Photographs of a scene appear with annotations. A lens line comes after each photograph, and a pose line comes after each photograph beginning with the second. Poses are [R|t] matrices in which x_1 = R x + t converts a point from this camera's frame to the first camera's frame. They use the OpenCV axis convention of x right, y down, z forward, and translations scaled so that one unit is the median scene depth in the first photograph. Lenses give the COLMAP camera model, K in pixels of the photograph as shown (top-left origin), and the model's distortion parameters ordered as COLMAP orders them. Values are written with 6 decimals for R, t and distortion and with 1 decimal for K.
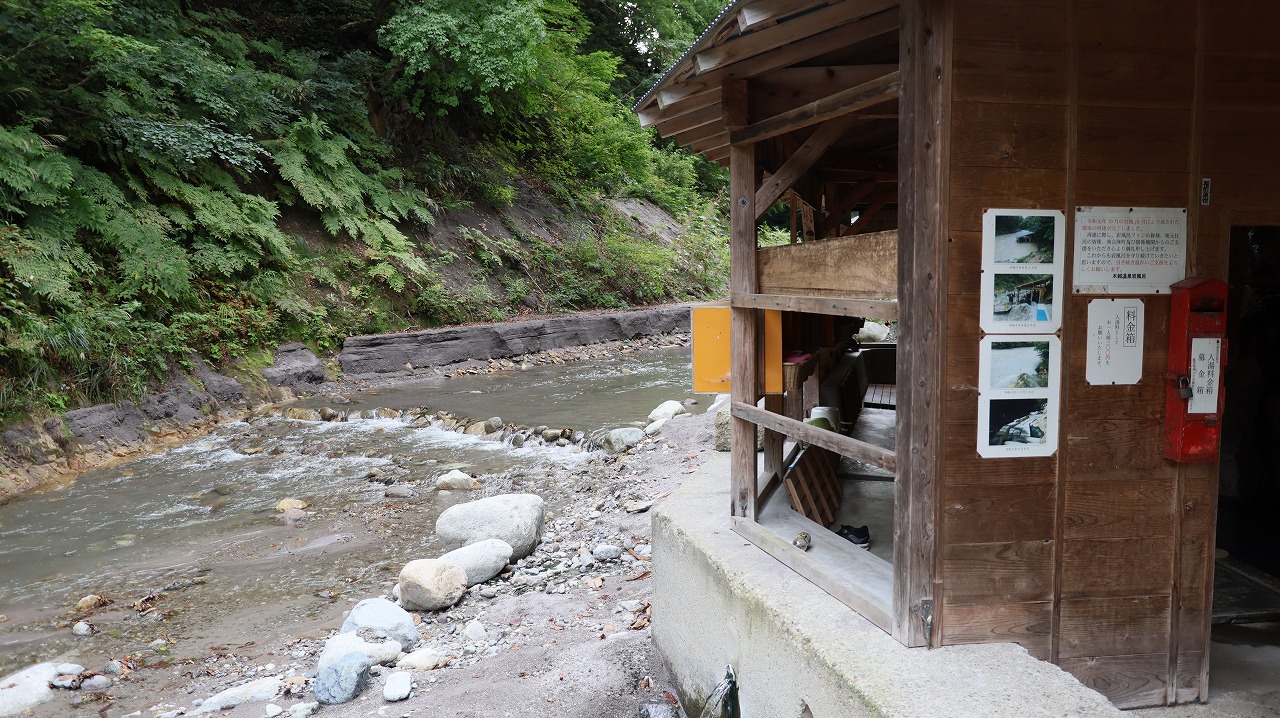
lens RADIAL K [[1150.9, 0, 672.2], [0, 1150.9, 350.9], [0, 0, 1]] dist [-0.092632, 0.085676]
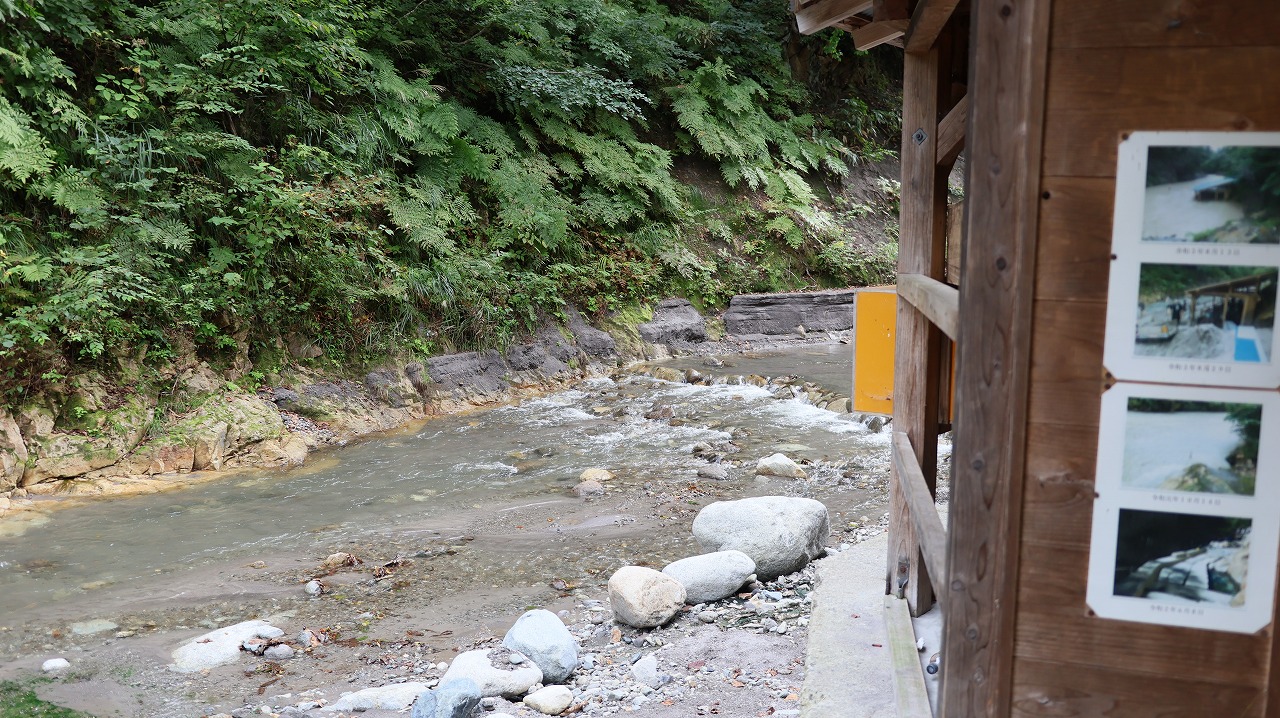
lens RADIAL K [[1150.9, 0, 672.2], [0, 1150.9, 350.9], [0, 0, 1]] dist [-0.092632, 0.085676]
pose [[0.897522, 0.065334, -0.436102, 0.107460], [-0.047690, 0.997544, 0.051296, -0.015072], [0.438383, -0.025242, 0.898434, 0.155644]]
